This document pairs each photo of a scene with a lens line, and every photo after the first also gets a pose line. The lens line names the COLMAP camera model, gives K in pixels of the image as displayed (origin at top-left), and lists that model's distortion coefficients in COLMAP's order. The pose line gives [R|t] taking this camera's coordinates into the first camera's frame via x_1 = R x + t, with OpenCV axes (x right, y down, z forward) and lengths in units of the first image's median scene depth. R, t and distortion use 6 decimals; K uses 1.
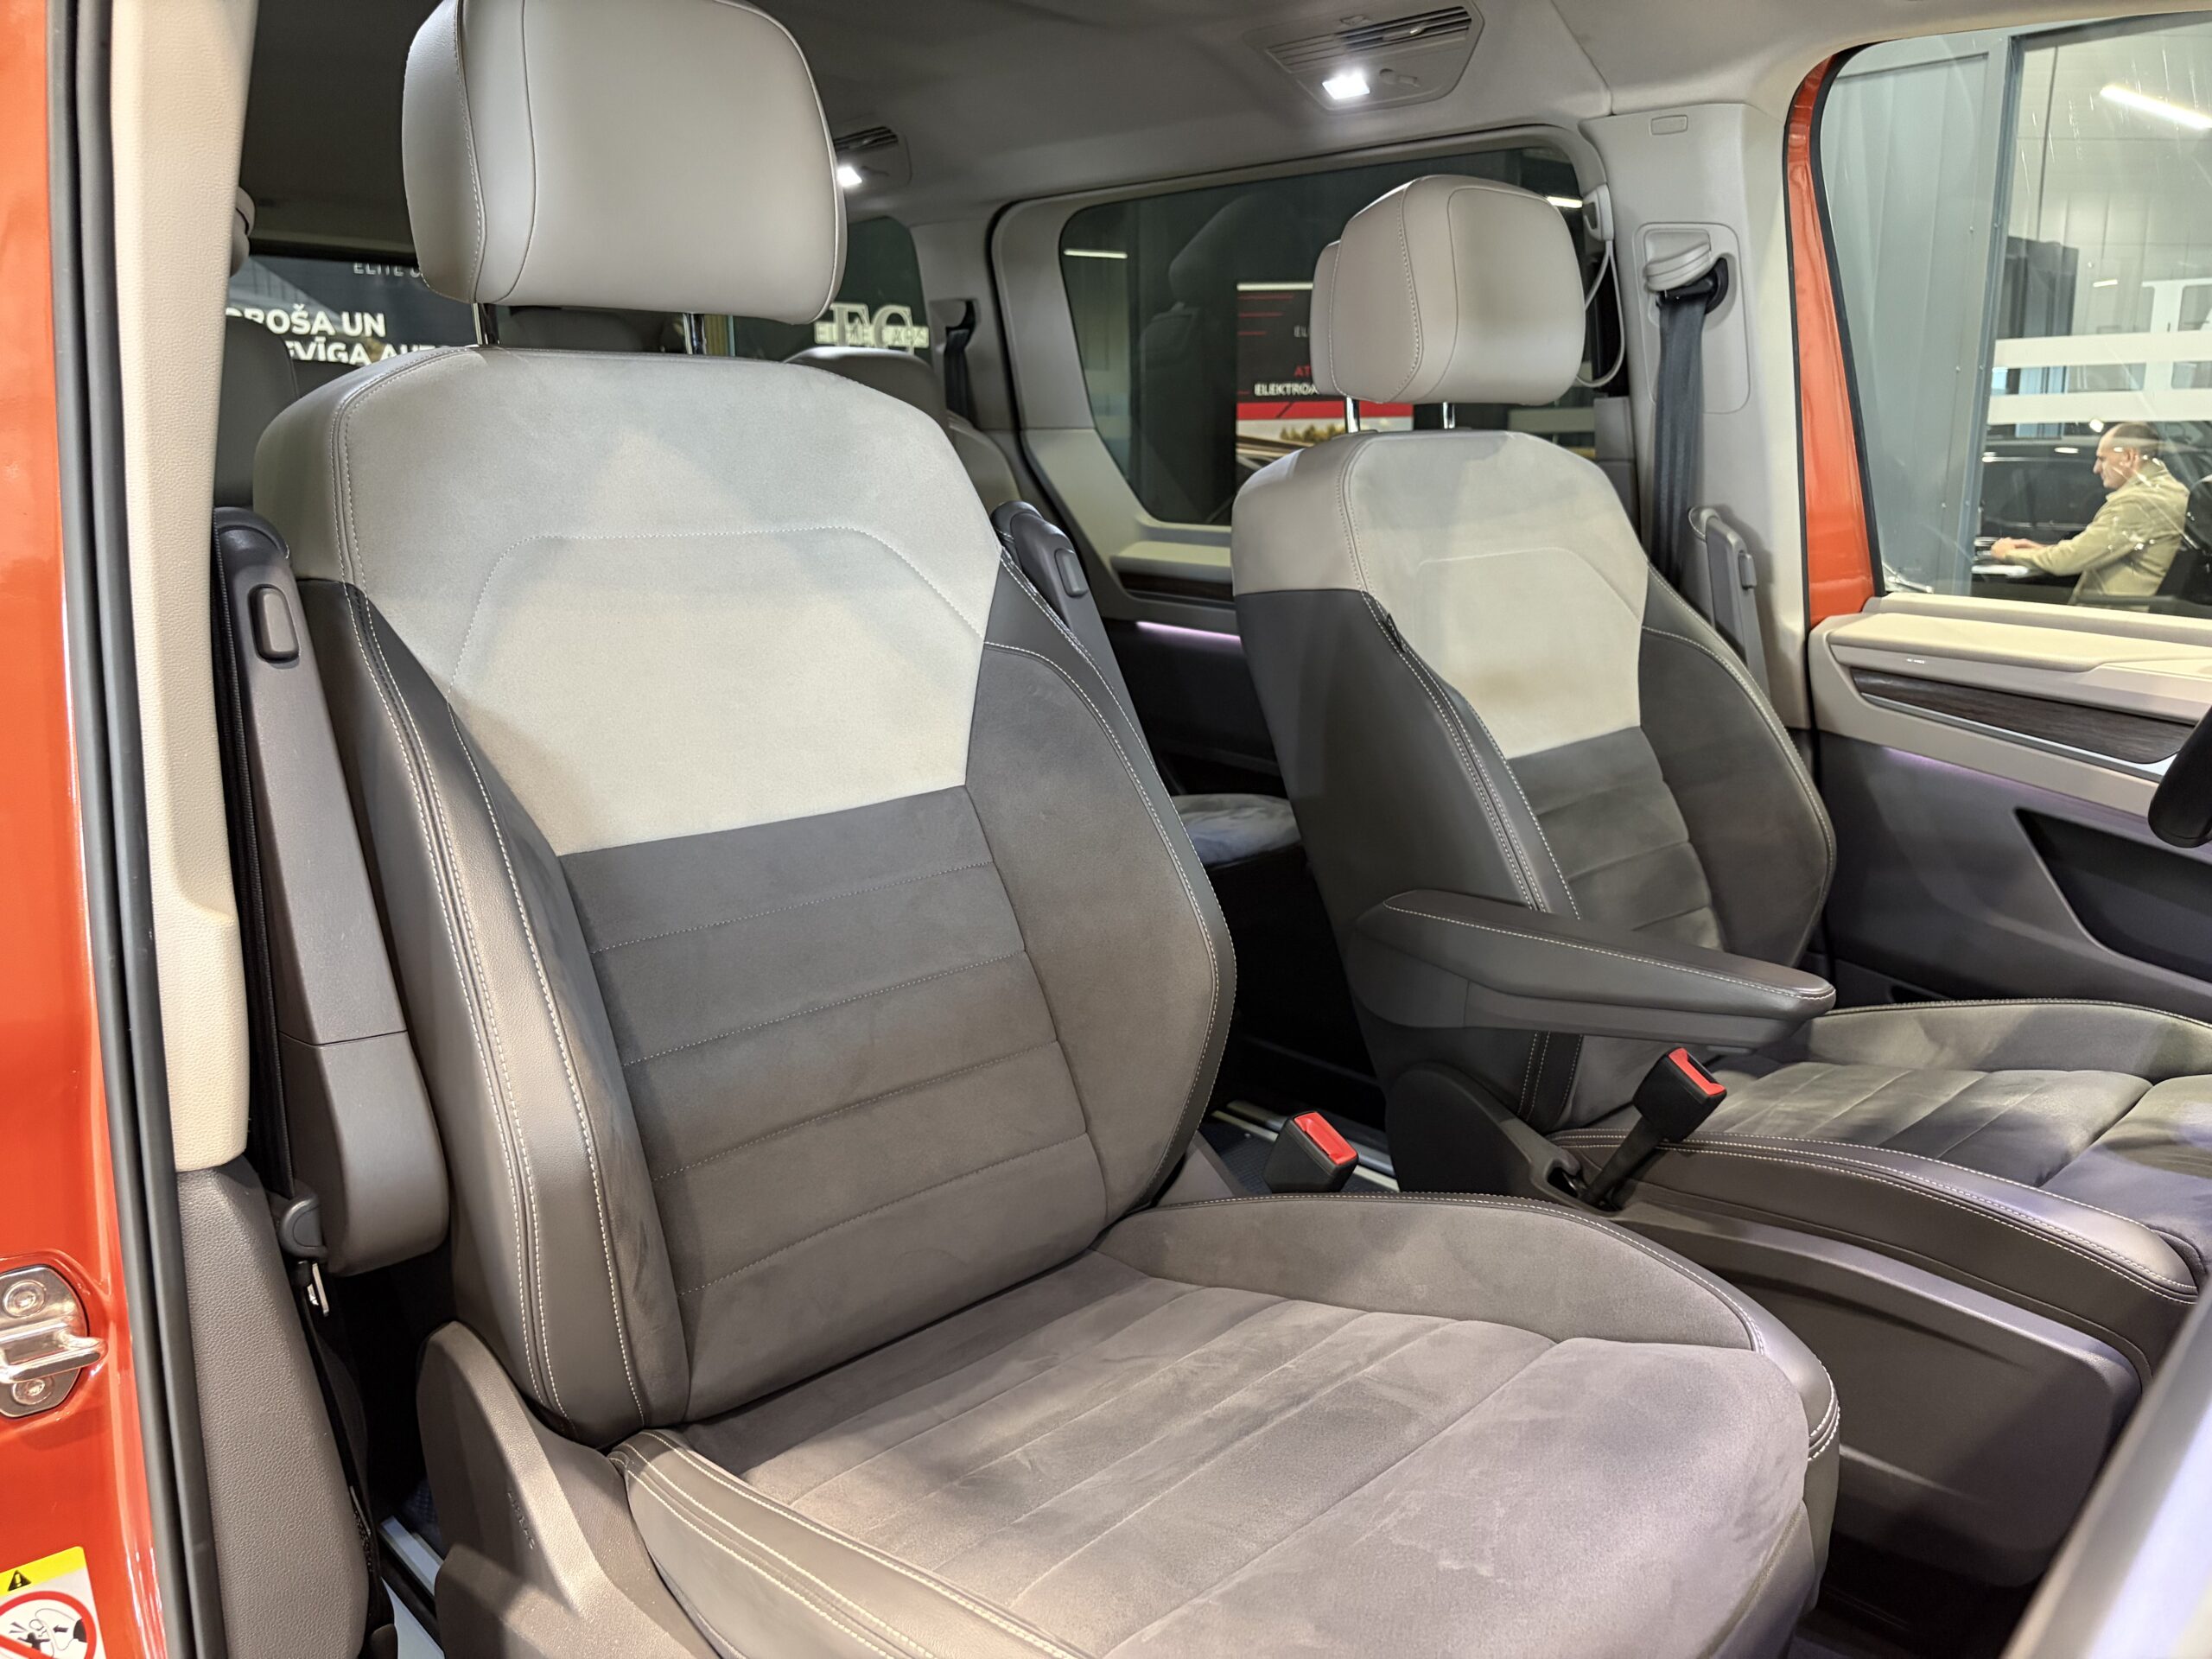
lens RADIAL K [[1699.3, 0, 1106.0], [0, 1699.3, 829.5], [0, 0, 1]] dist [0.003326, 0.008416]
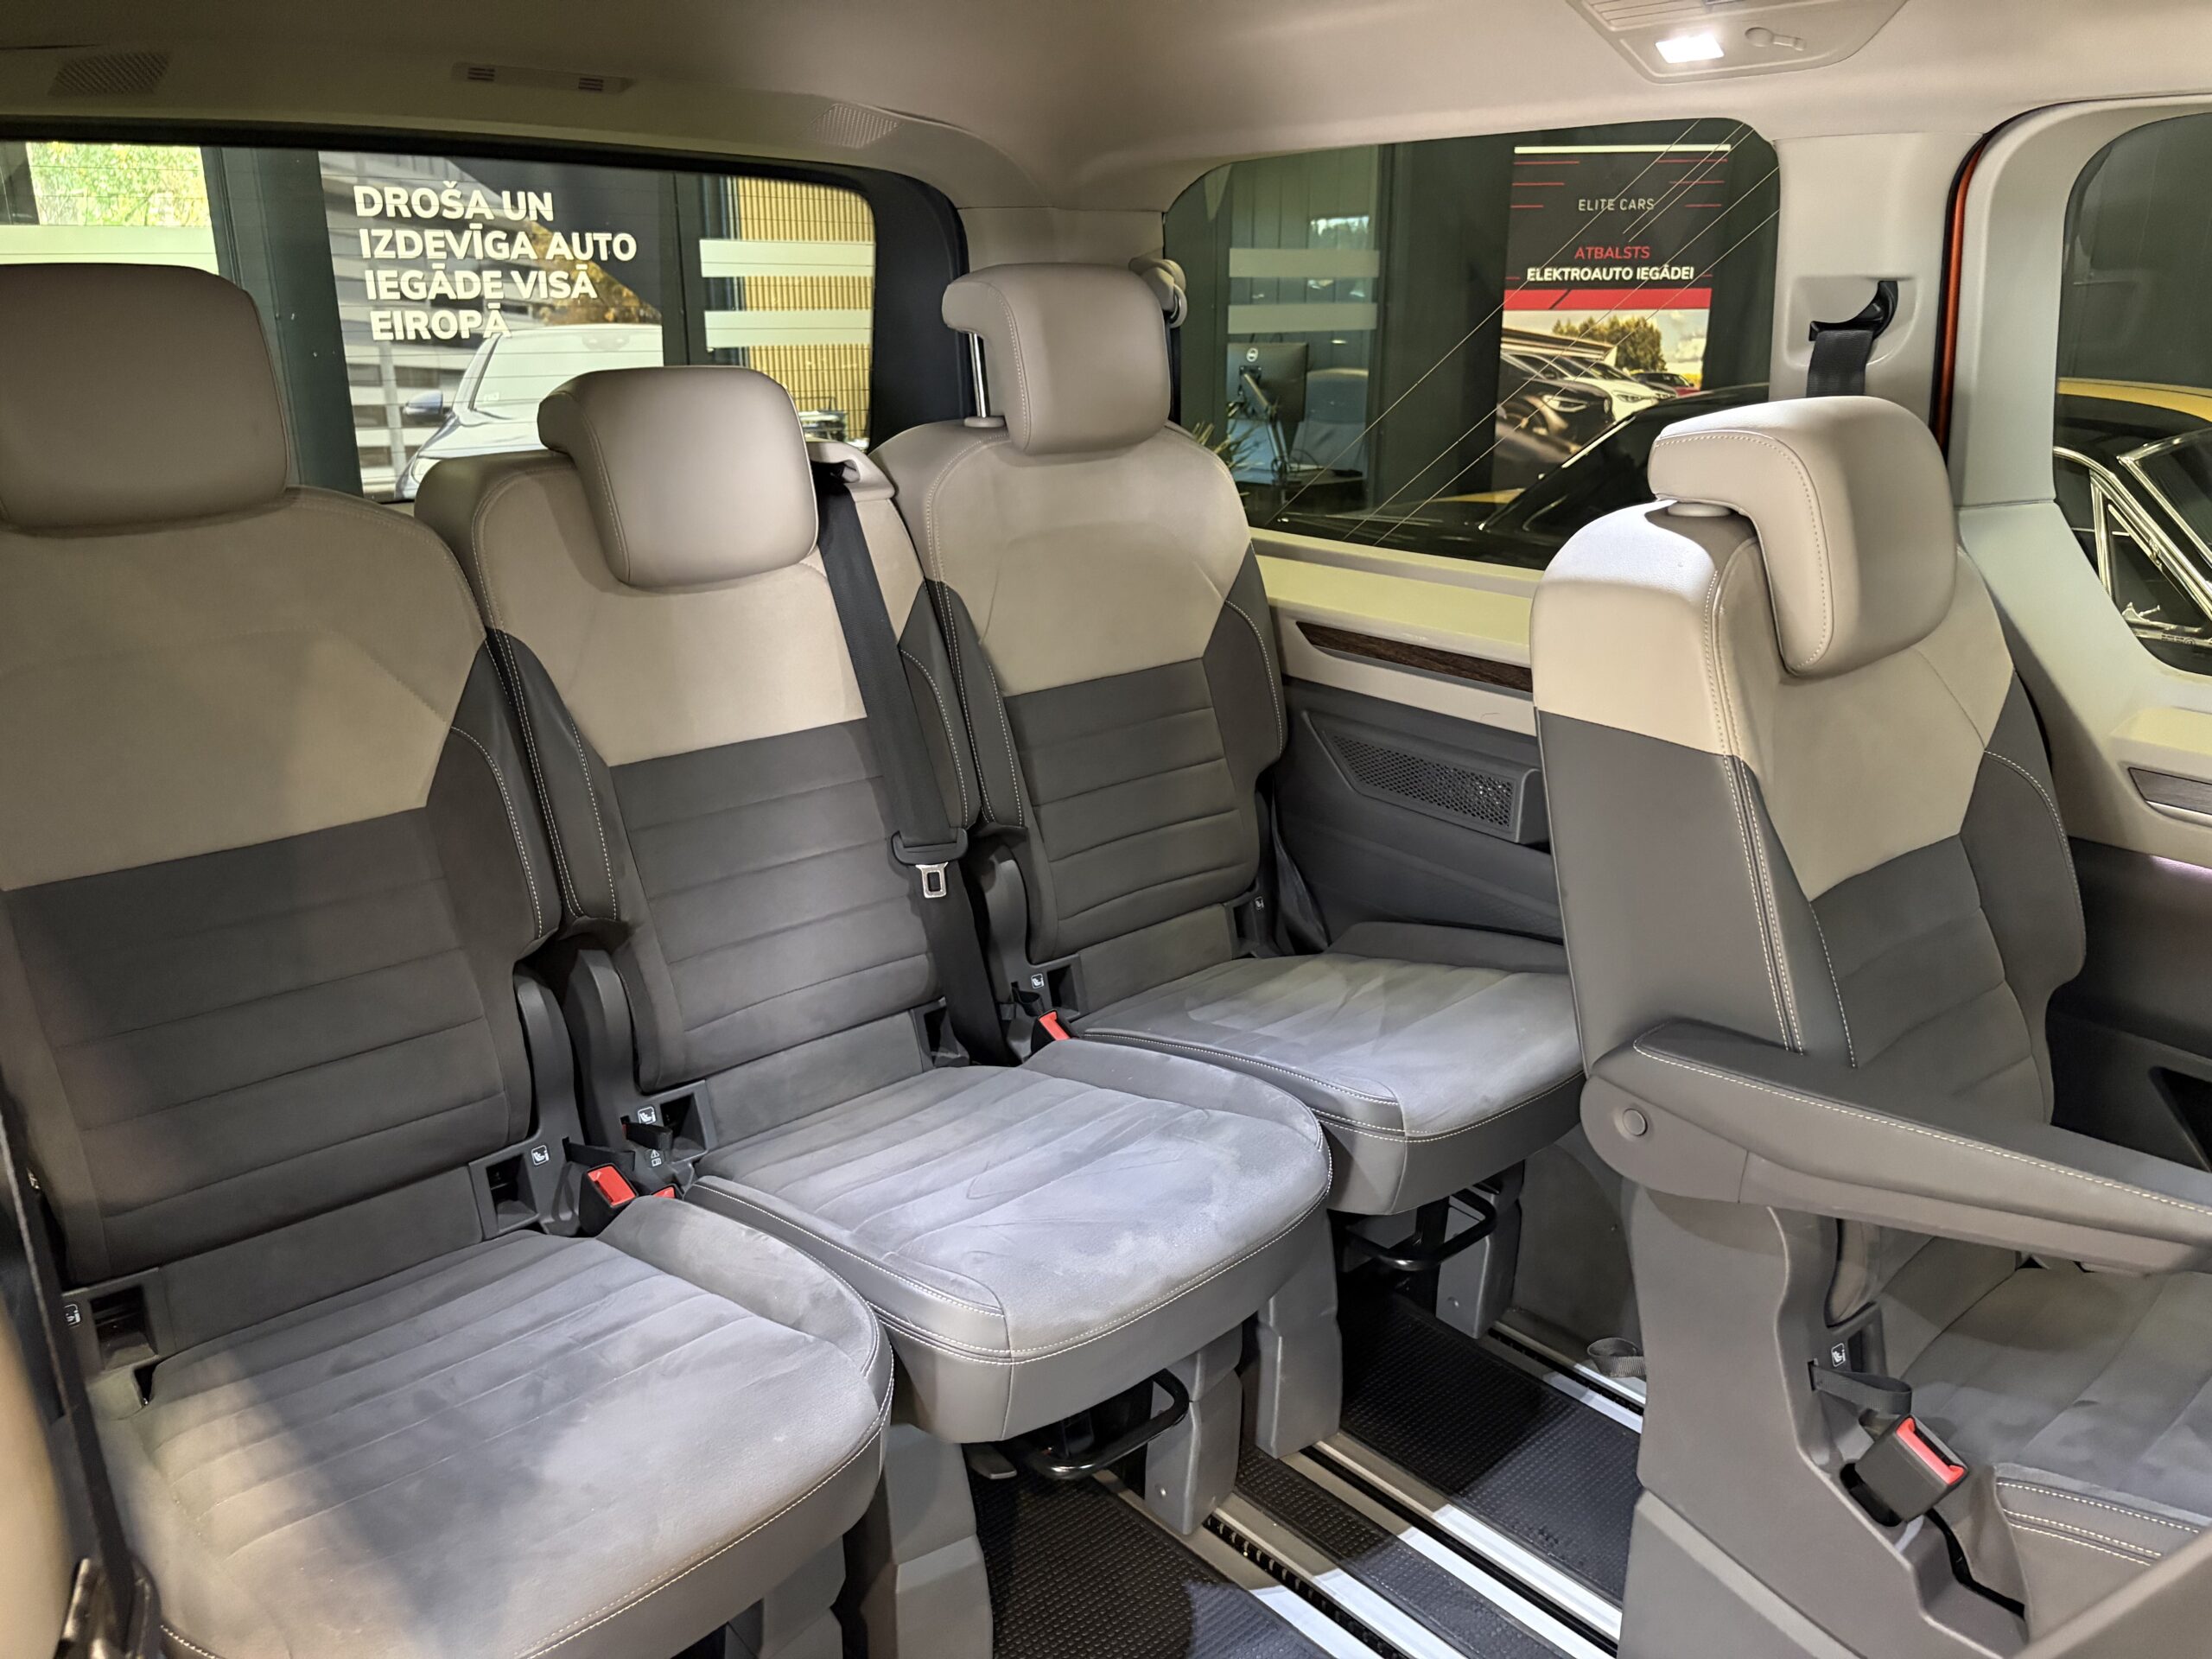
lens RADIAL K [[1663.0, 0, 1111.5], [0, 1663.0, 826.4], [0, 0, 1]] dist [0.002418, -0.005425]
pose [[0.999801, 0.011900, -0.016021, -0.134220], [-0.010371, 0.995673, 0.092350, -0.074628], [0.017051, -0.092165, 0.995598, 0.180137]]
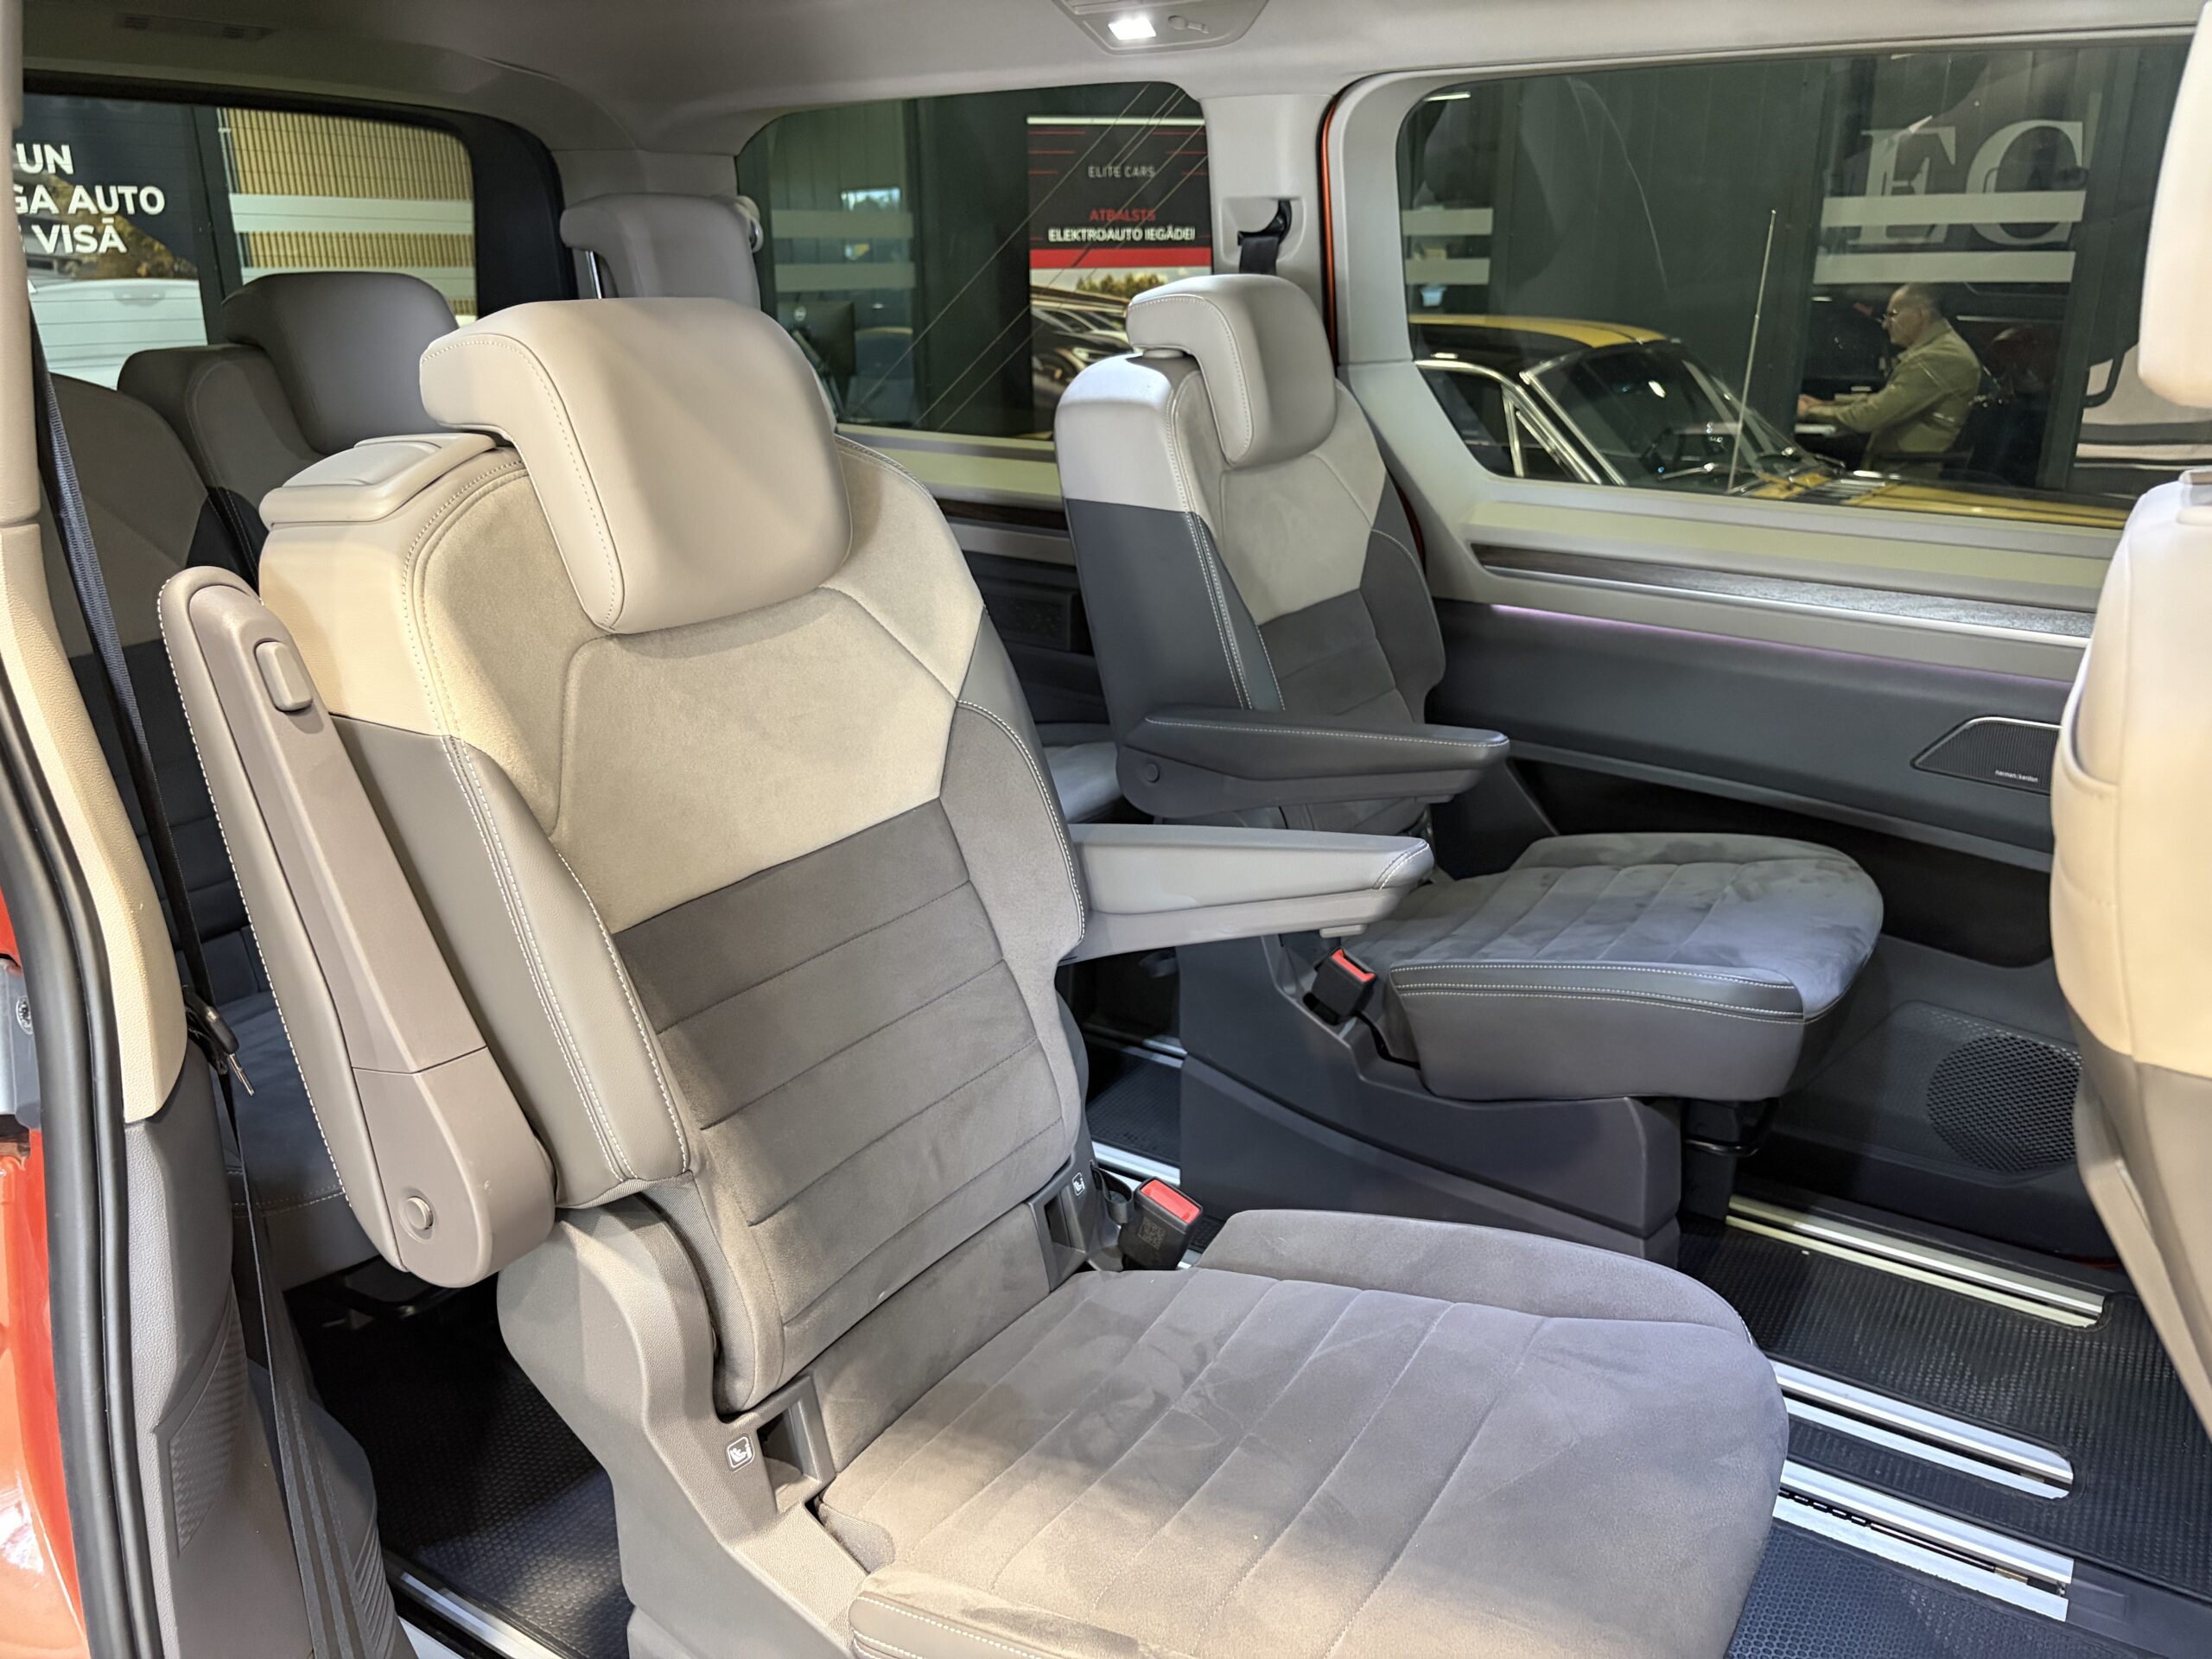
lens RADIAL K [[1661.2, 0, 1106.0], [0, 1661.2, 829.5], [0, 0, 1]] dist [0.040391, -0.066102]
pose [[0.970614, -0.074446, 0.228836, -0.148339], [0.049891, 0.992536, 0.111282, -0.046414], [-0.235412, -0.096595, 0.967084, 0.101356]]
